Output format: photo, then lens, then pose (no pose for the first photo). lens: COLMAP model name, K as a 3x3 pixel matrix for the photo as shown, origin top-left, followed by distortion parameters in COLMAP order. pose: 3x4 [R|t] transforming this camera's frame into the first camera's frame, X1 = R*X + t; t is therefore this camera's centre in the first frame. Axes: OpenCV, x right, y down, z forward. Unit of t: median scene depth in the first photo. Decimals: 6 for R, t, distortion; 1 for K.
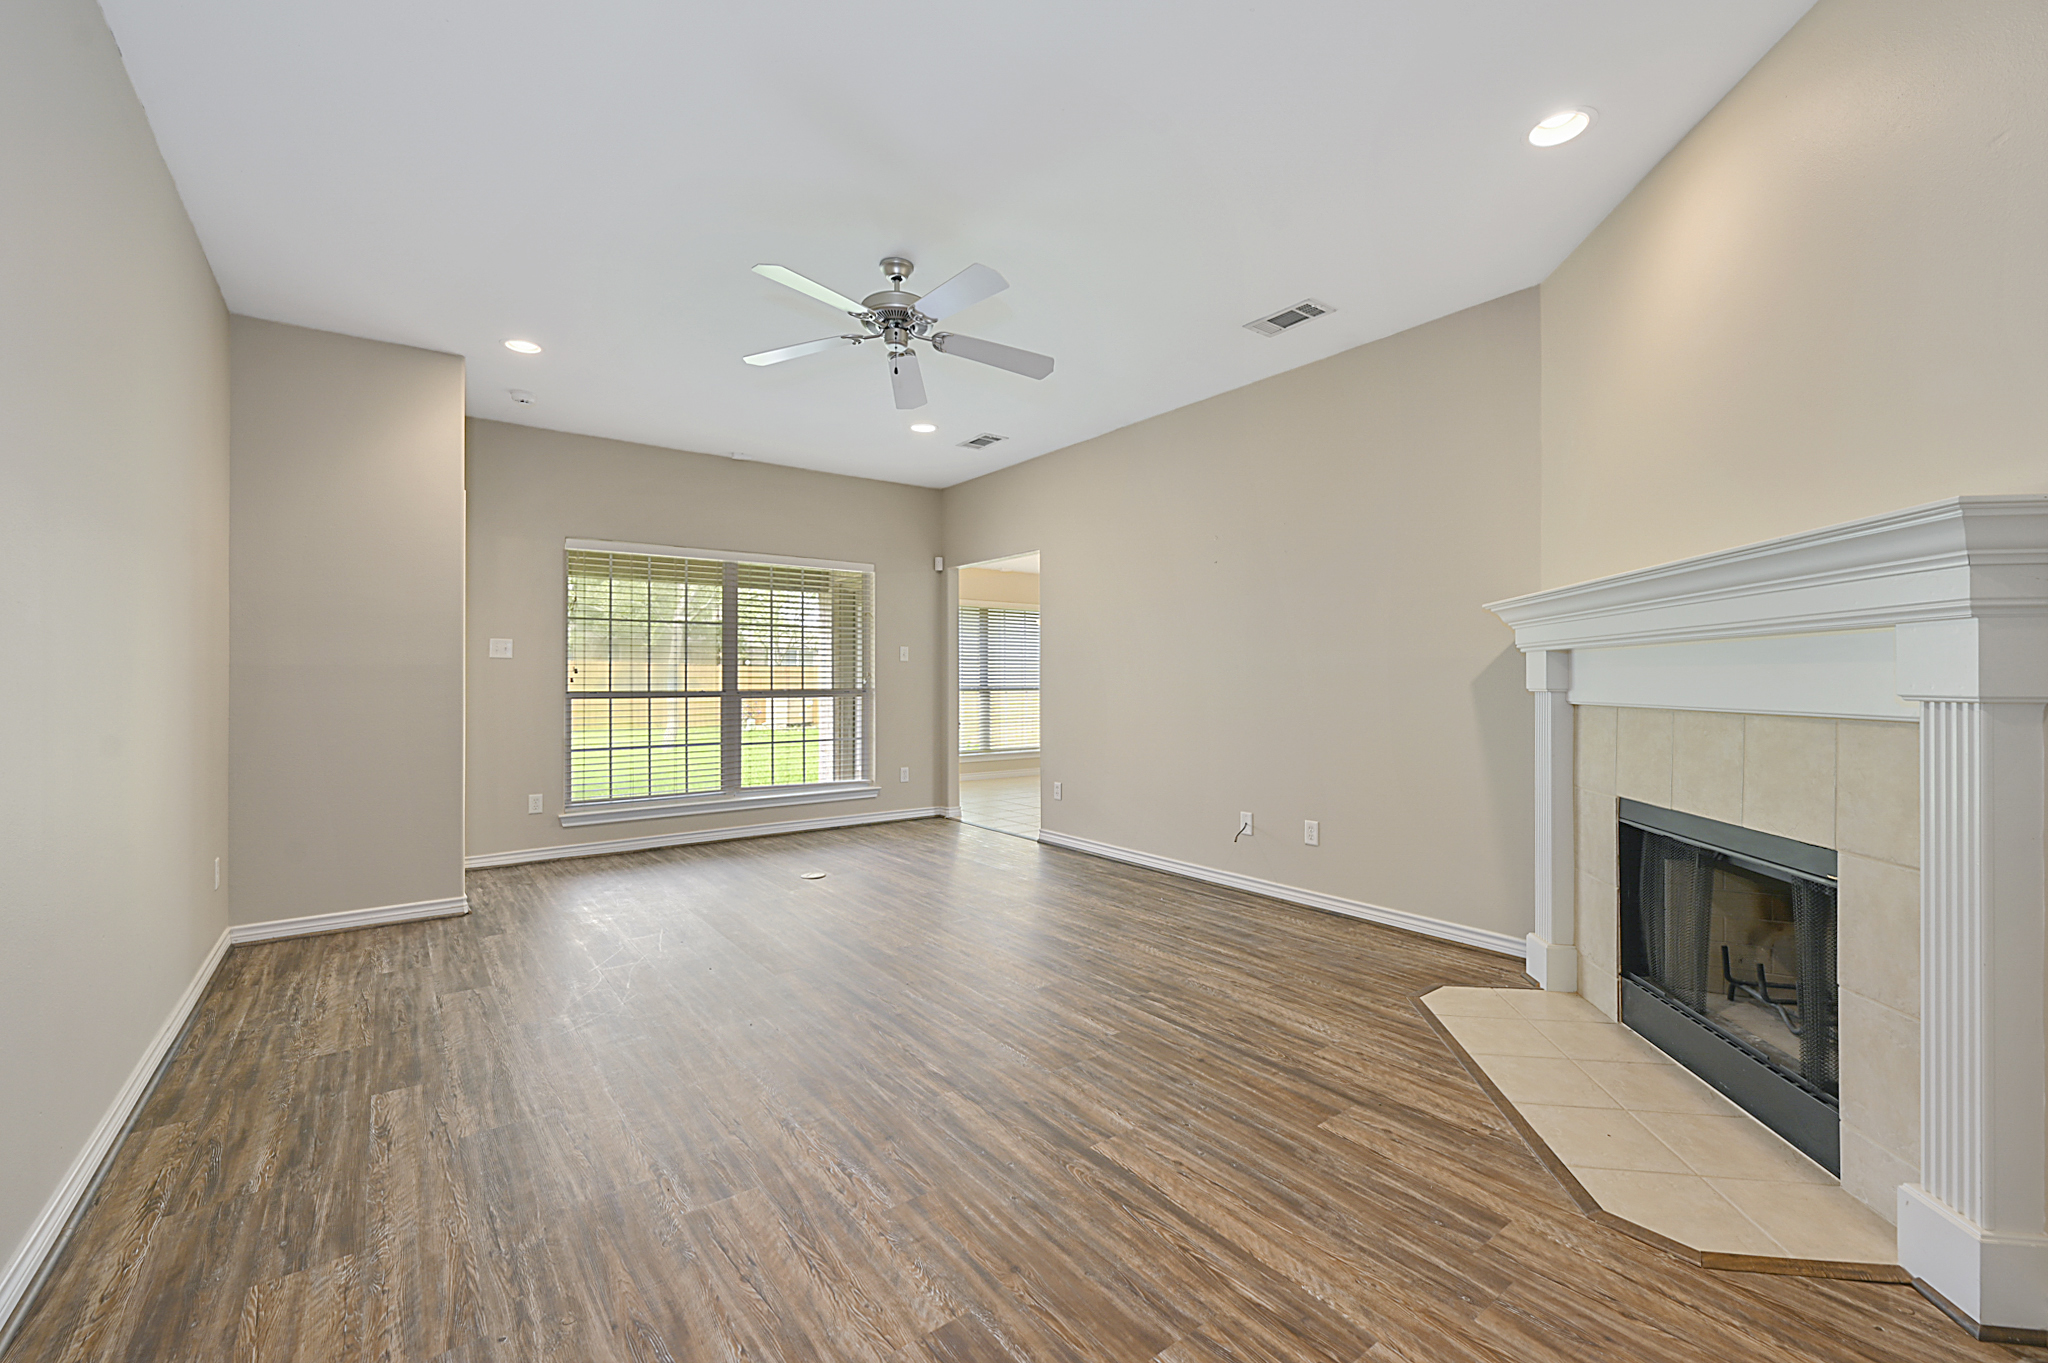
lens RADIAL K [[871.4, 0, 1026.9], [0, 871.4, 676.8], [0, 0, 1]] dist [-0.001073, -0.000041]
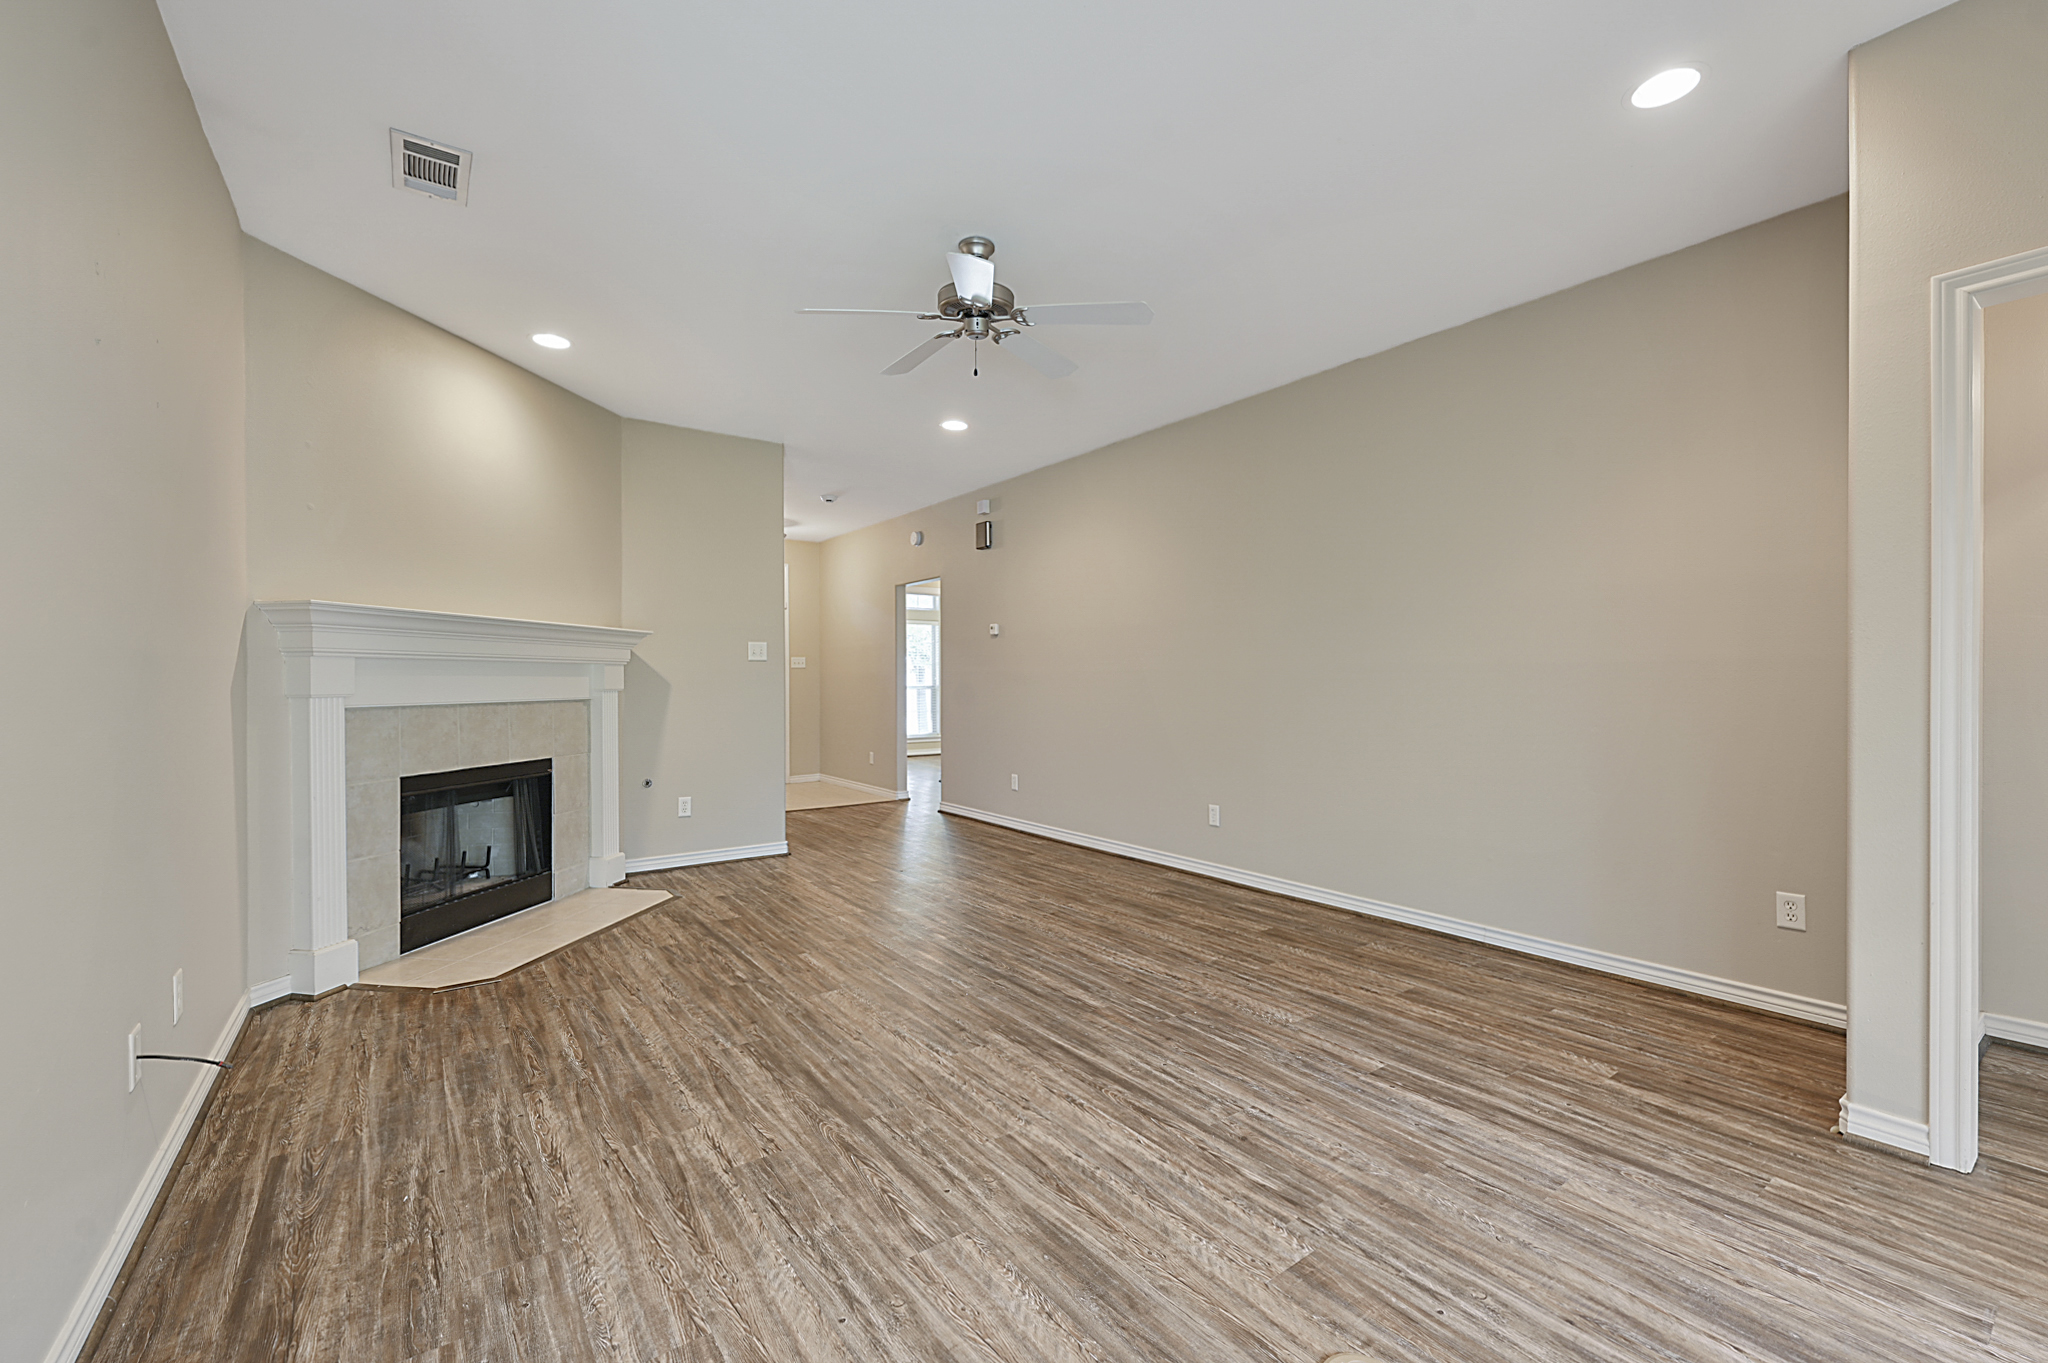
lens RADIAL K [[871.4, 0, 1022.1], [0, 871.4, 682.4], [0, 0, 1]] dist [-0.001073, -0.000041]
pose [[-0.999816, 0.004027, 0.018763, -0.230546], [0.004011, 0.999992, -0.000917, 0.003725], [-0.018766, -0.000842, -0.999824, 2.080551]]
